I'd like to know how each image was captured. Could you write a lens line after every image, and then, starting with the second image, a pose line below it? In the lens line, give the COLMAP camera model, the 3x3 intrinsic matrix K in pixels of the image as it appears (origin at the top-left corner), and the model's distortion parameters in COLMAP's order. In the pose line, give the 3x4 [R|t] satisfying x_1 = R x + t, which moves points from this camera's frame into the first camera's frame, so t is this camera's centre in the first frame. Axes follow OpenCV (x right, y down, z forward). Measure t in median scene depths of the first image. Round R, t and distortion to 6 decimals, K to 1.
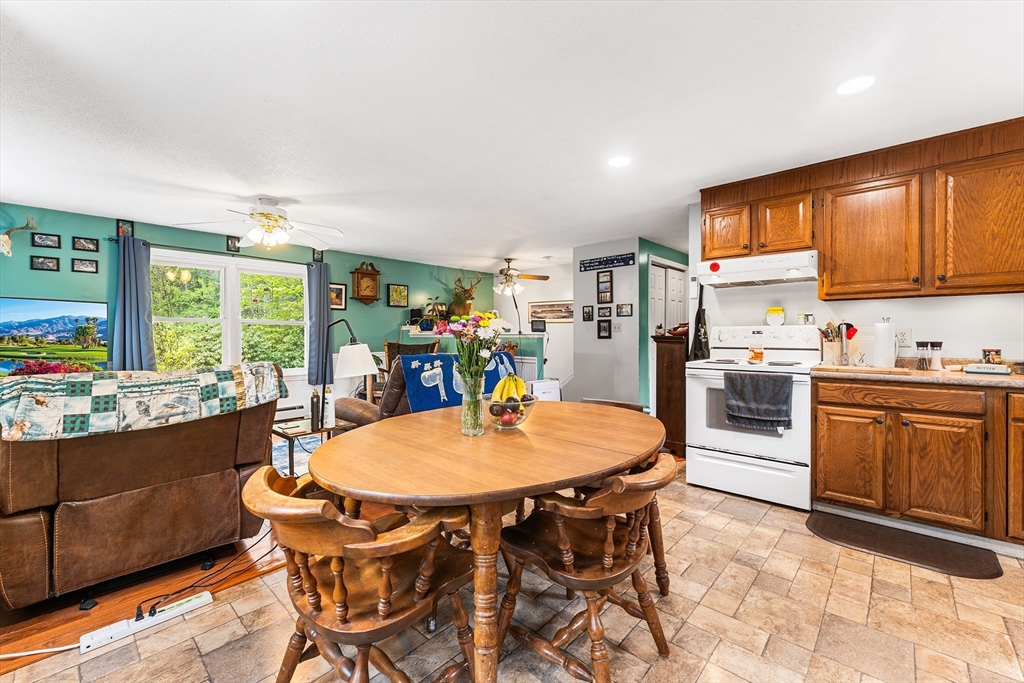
lens RADIAL K [[422.8, 0, 512.9], [0, 422.8, 332.2], [0, 0, 1]] dist [-0.000513, -0.000013]
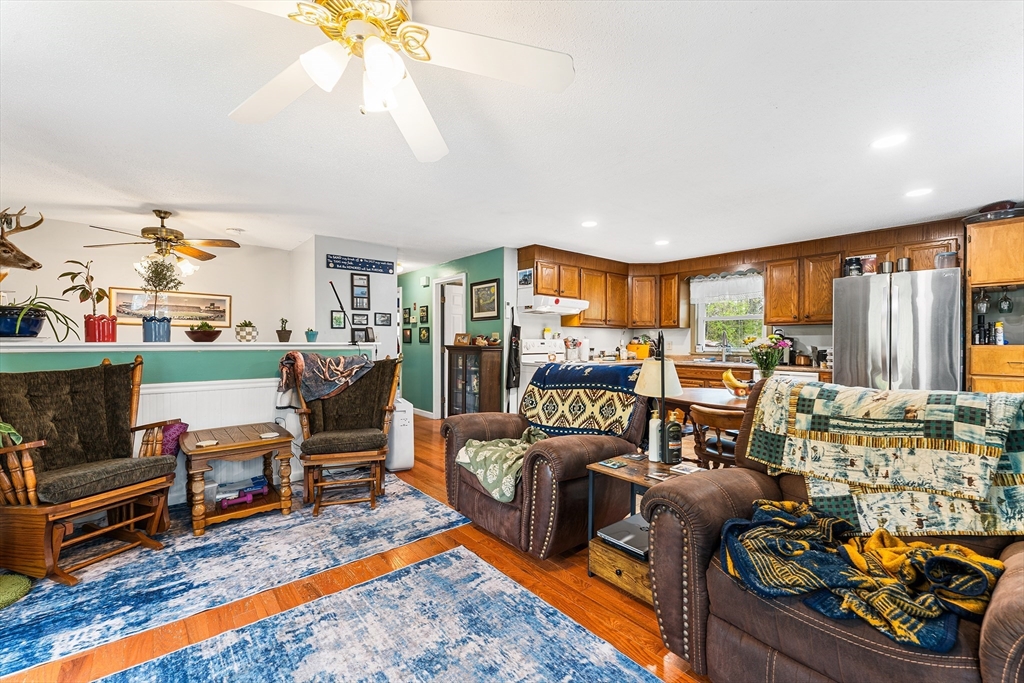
lens RADIAL K [[420.7, 0, 510.2], [0, 420.7, 344.2], [0, 0, 1]] dist [-0.001725, 0.000059]
pose [[0.133538, -0.002999, 0.991039, -0.851043], [-0.007891, 0.999961, 0.004090, -0.002243], [-0.991012, -0.008367, 0.133510, 0.769803]]
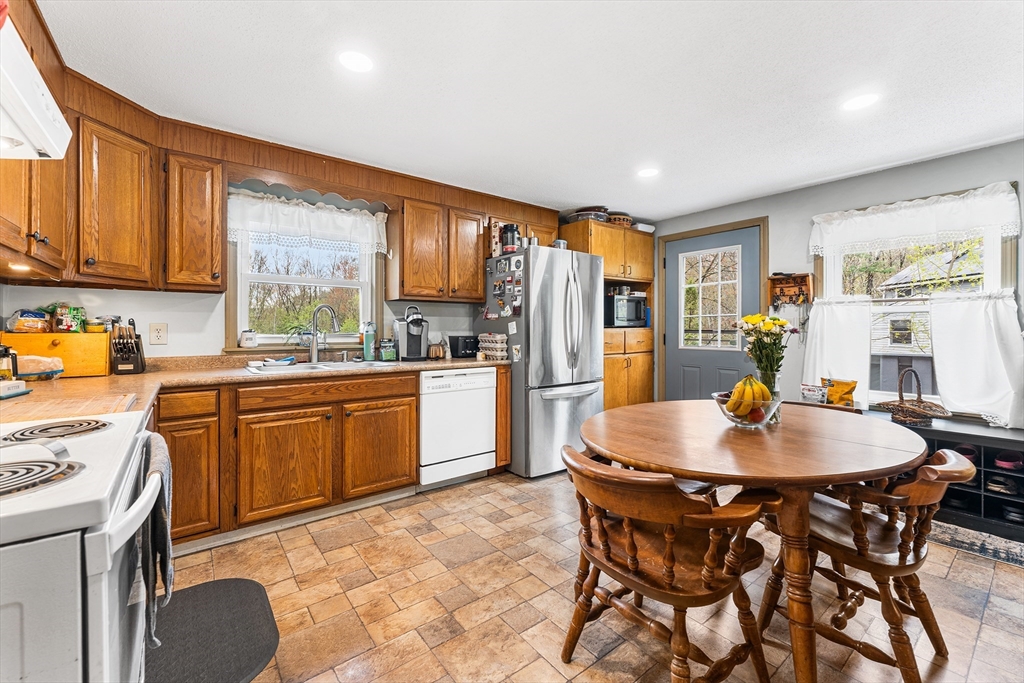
lens RADIAL K [[419.9, 0, 511.0], [0, 419.9, 328.8], [0, 0, 1]] dist [-0.001123, -0.000036]
pose [[-0.985090, 0.000637, 0.172038, 0.160756], [0.000303, 0.999998, -0.001968, -0.002210], [-0.172039, -0.001887, -0.985088, 0.920778]]
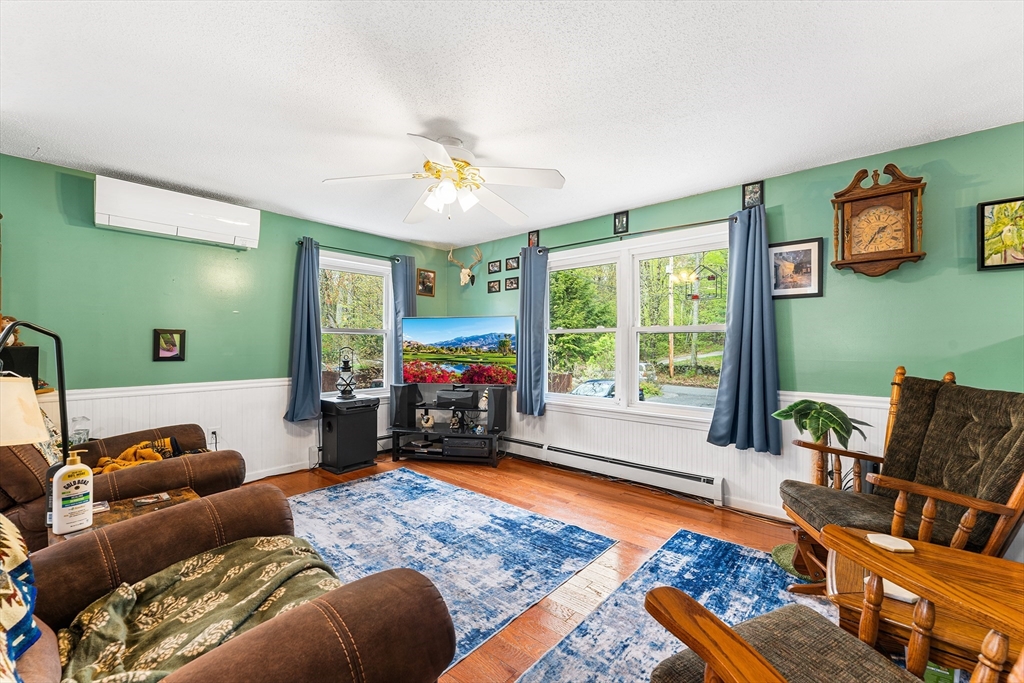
lens RADIAL K [[418.3, 0, 510.7], [0, 418.3, 343.6], [0, 0, 1]] dist [-0.001011, -0.000073]
pose [[0.014496, -0.000009, -0.999895, 0.059706], [0.001002, 0.999999, 0.000006, -0.003491], [0.999894, -0.001002, 0.014496, 1.008602]]
